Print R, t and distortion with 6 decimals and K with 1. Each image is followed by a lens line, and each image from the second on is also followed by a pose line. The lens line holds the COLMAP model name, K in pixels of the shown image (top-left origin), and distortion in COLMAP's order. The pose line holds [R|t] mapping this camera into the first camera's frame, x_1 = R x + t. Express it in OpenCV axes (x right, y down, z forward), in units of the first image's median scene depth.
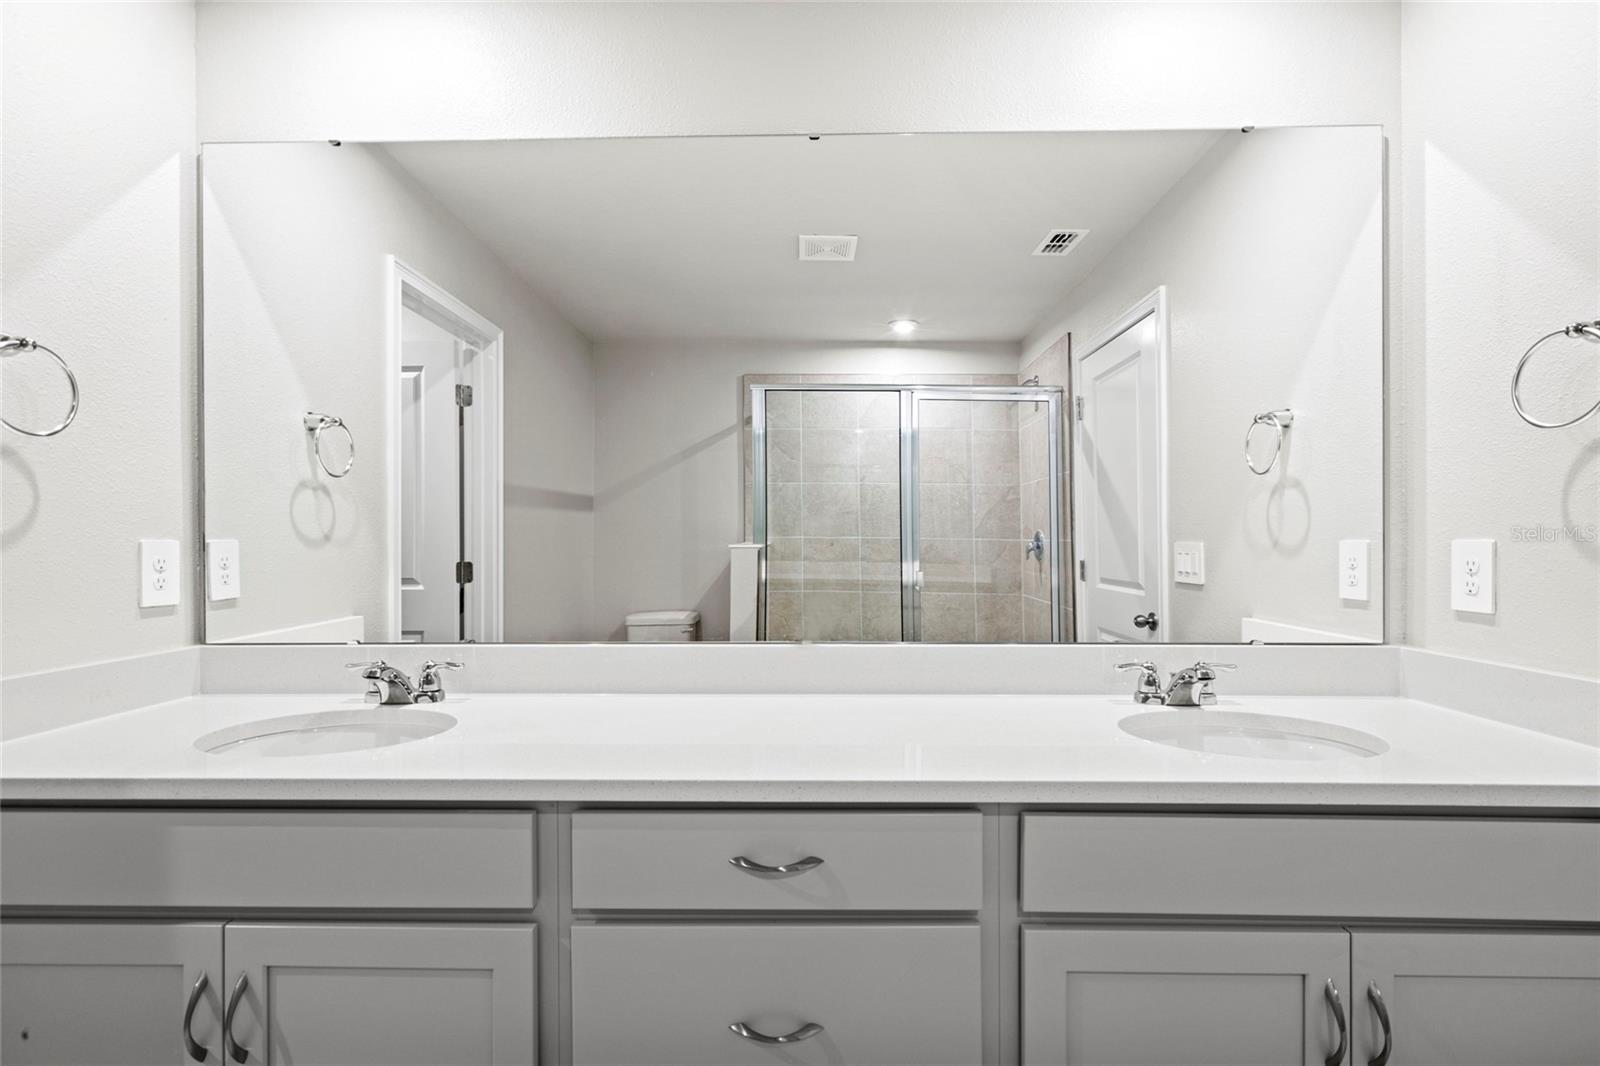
lens RADIAL K [[728.4, 0, 798.8], [0, 728.4, 542.3], [0, 0, 1]] dist [-0.003661, 0.000733]
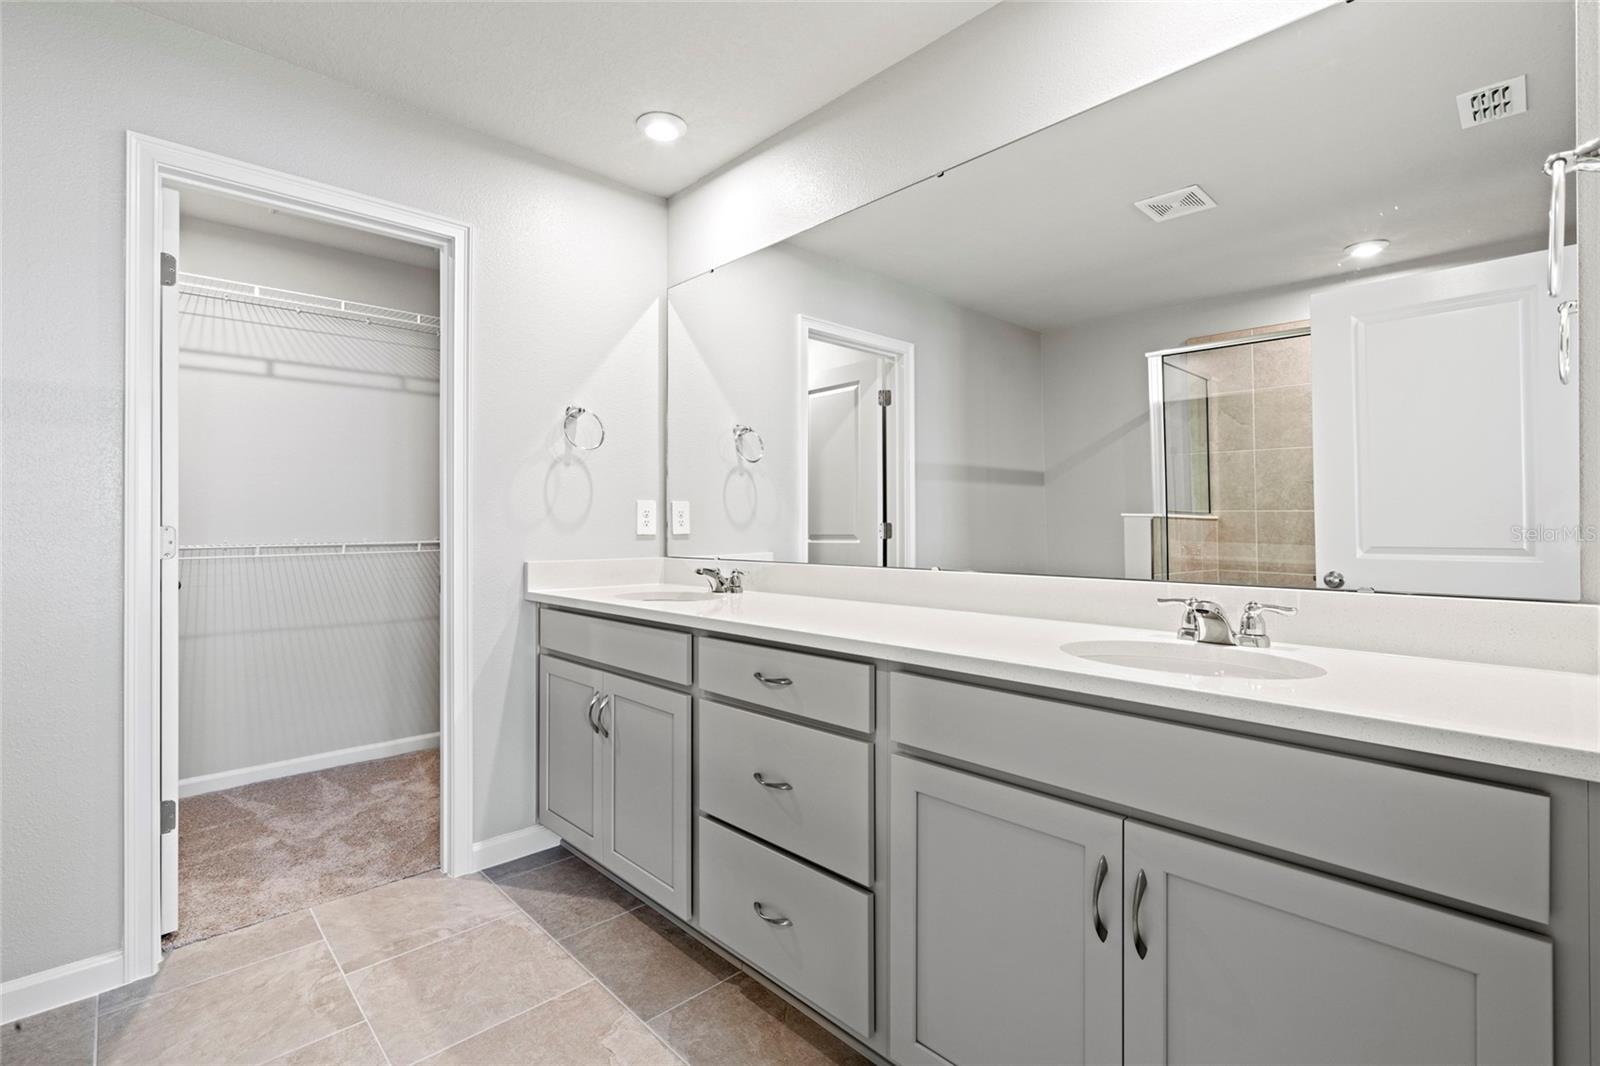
lens RADIAL K [[728.4, 0, 797.1], [0, 728.4, 520.9], [0, 0, 1]] dist [-0.003661, 0.000733]
pose [[0.714562, 0.007125, -0.699536, 0.565897], [-0.011293, 0.999935, -0.001350, 0.036755], [0.699481, 0.008864, 0.714596, -0.076265]]
